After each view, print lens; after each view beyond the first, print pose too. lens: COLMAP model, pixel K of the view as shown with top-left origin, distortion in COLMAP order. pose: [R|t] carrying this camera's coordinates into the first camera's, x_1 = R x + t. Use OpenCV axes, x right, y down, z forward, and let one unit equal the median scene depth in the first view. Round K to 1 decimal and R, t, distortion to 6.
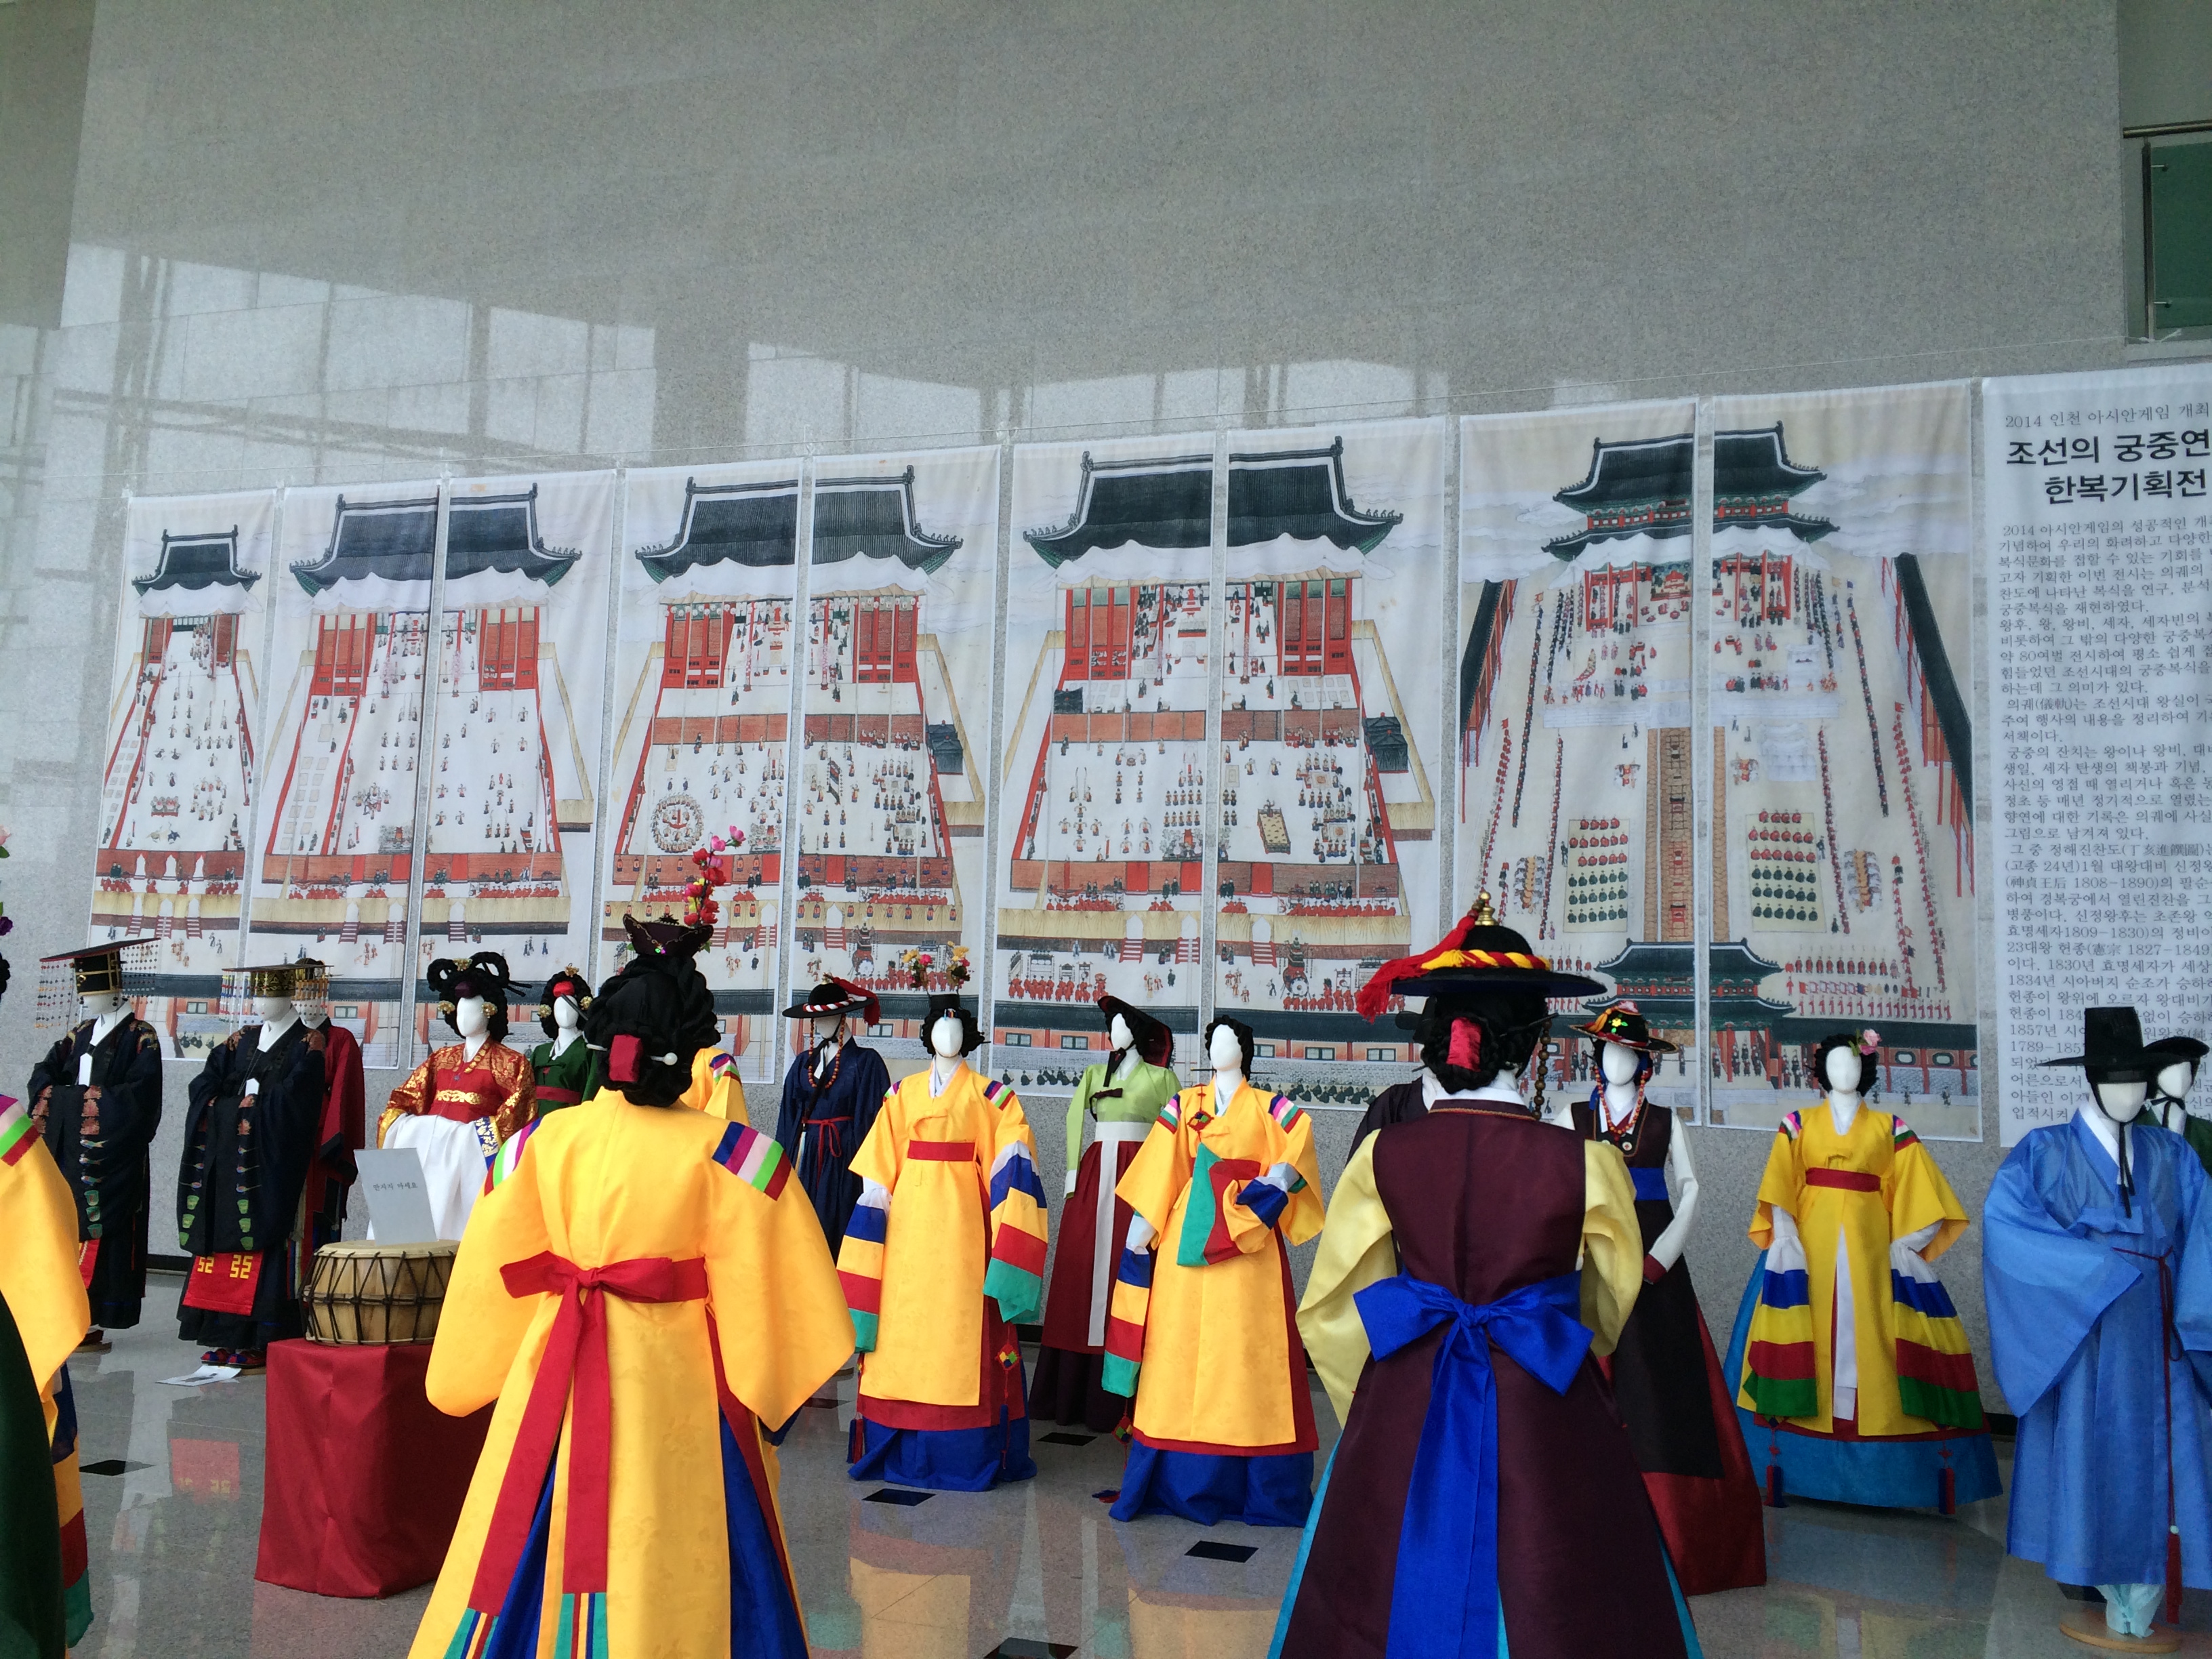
lens RADIAL K [[1902.2, 0, 1114.1], [0, 1902.2, 820.6], [0, 0, 1]] dist [0.080524, -0.067043]
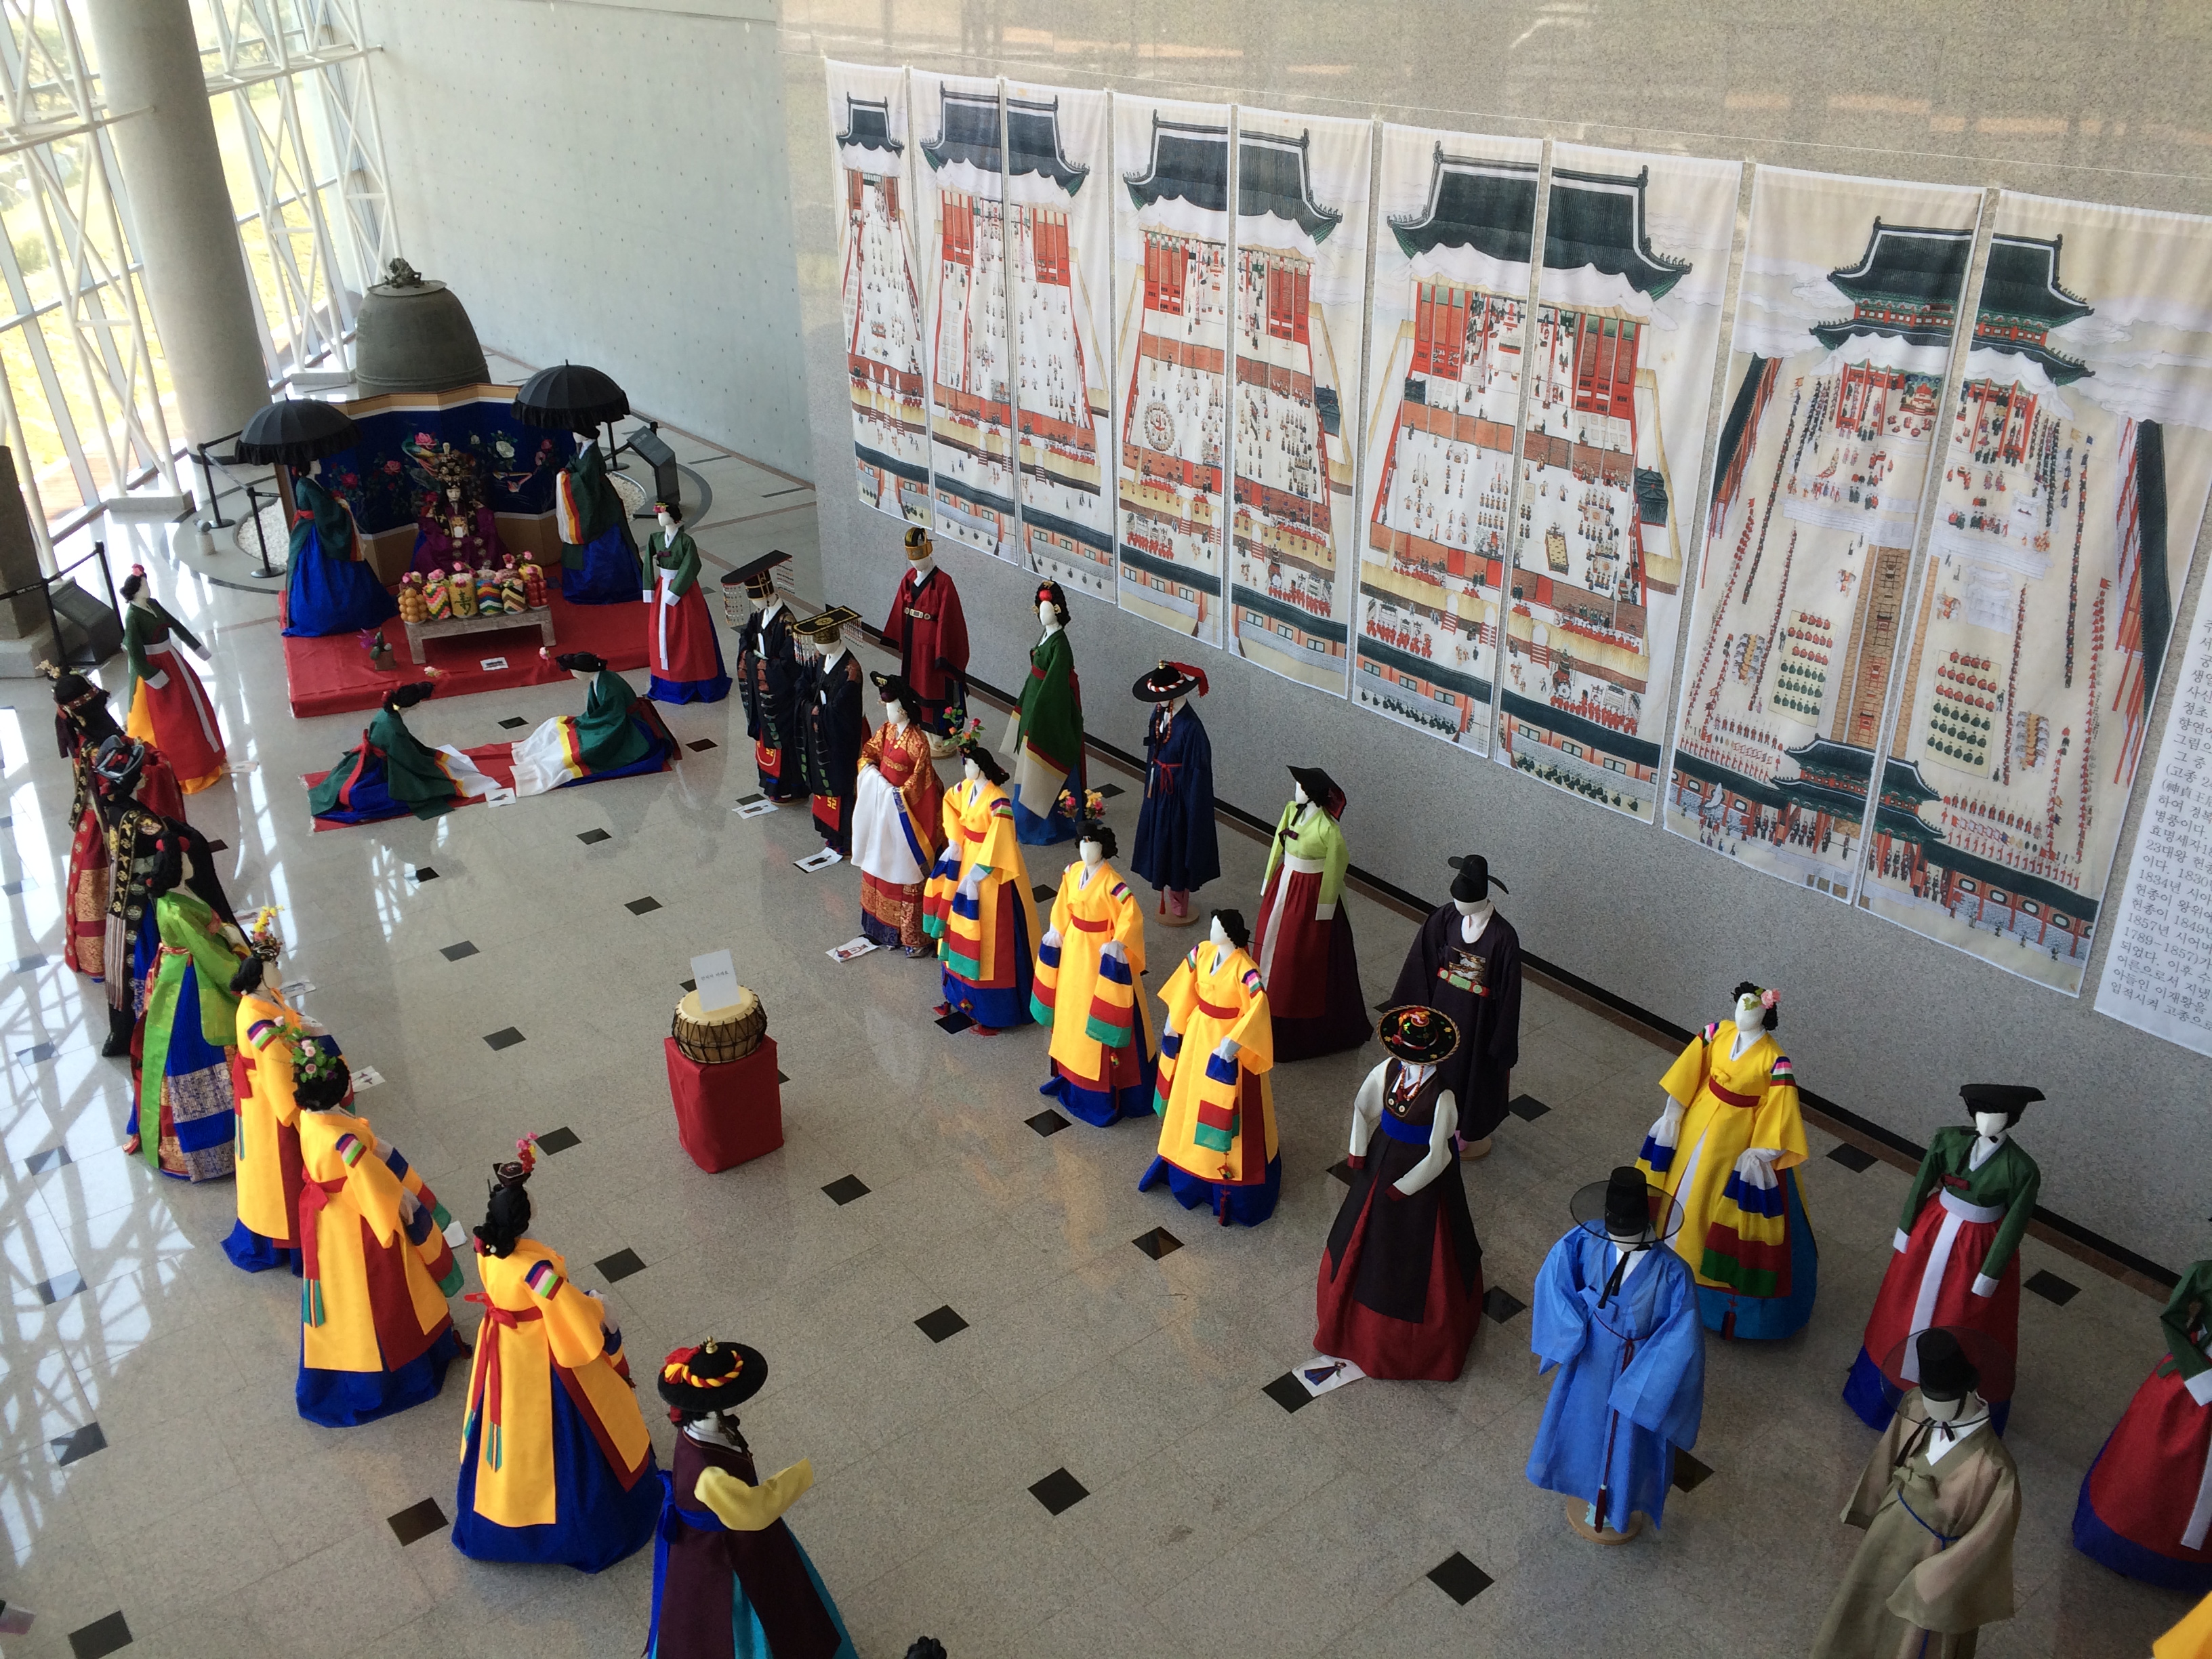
lens RADIAL K [[1902.2, 0, 1101.8], [0, 1902.2, 831.8], [0, 0, 1]] dist [0.080524, -0.067043]
pose [[0.831928, 0.205195, -0.515549, 0.464671], [0.107648, 0.851777, 0.512726, -0.448218], [0.544341, -0.482050, 0.686528, 0.021199]]
